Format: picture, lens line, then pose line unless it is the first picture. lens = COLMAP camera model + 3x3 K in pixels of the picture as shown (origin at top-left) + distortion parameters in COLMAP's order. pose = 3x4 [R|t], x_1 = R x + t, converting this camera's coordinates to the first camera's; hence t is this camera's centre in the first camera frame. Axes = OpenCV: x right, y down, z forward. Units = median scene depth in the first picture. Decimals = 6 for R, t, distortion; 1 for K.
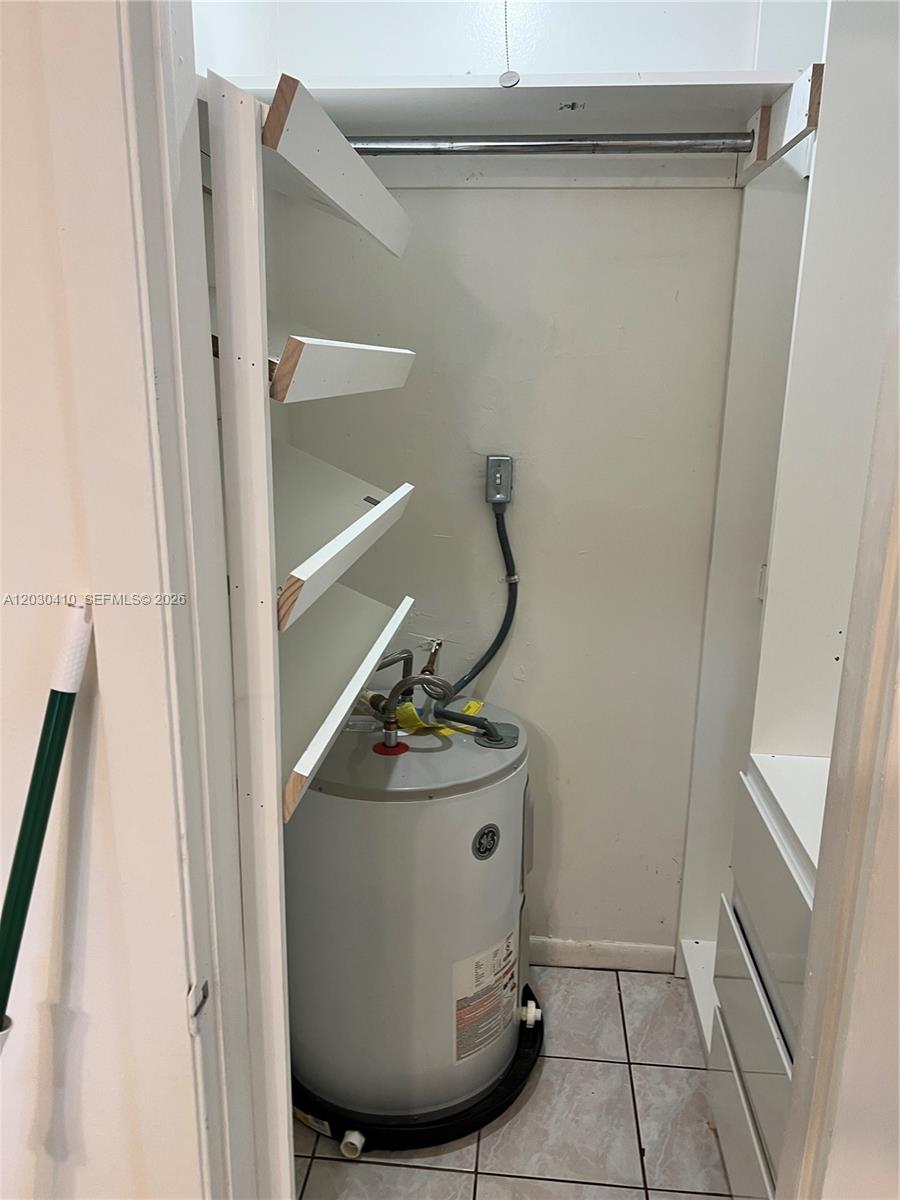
lens RADIAL K [[908.3, 0, 450.0], [0, 908.3, 600.0], [0, 0, 1]] dist [0.042590, -0.055841]
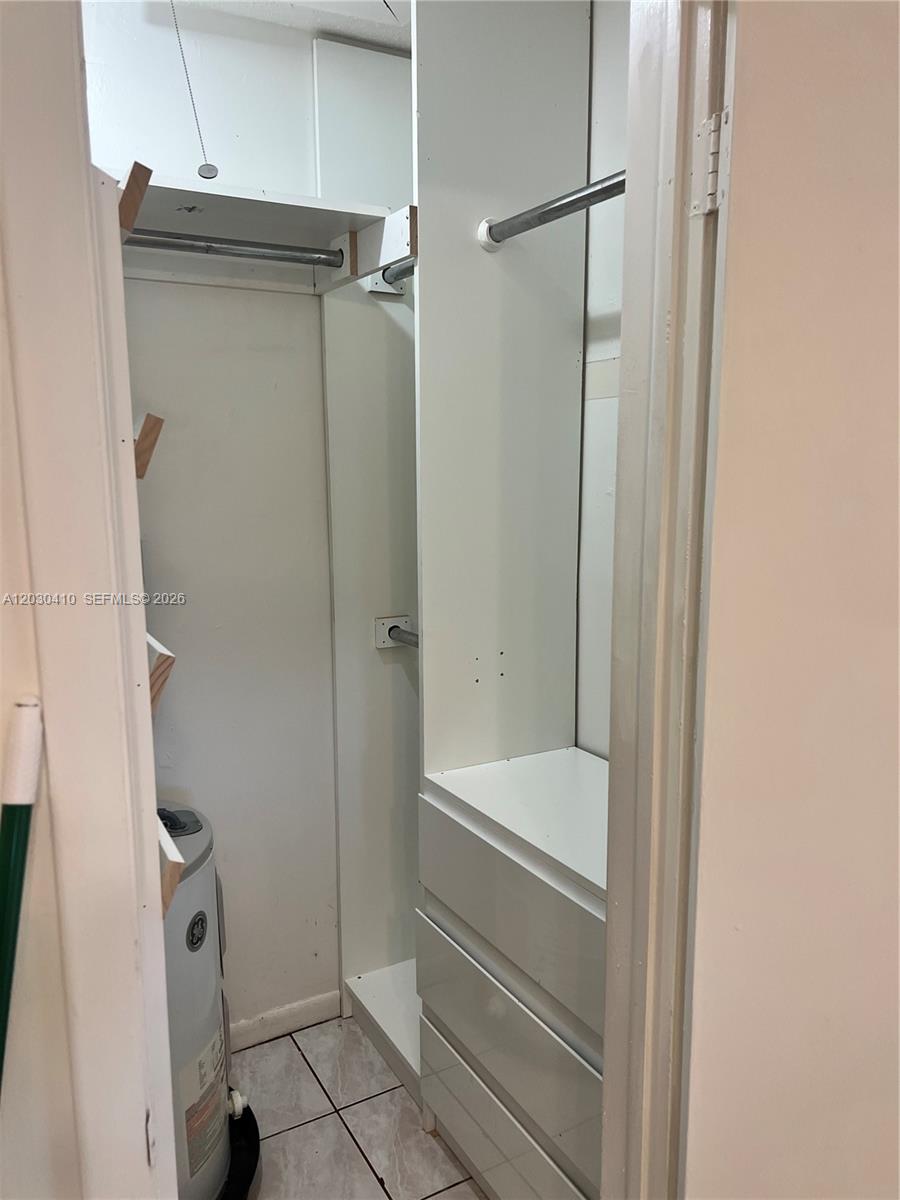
lens RADIAL K [[907.5, 0, 450.0], [0, 907.5, 600.0], [0, 0, 1]] dist [0.003508, -0.000029]
pose [[0.820035, -0.107332, 0.562158, -0.229706], [0.158889, 0.986340, -0.043455, 0.003701], [-0.549815, 0.124955, 0.825887, 0.013700]]
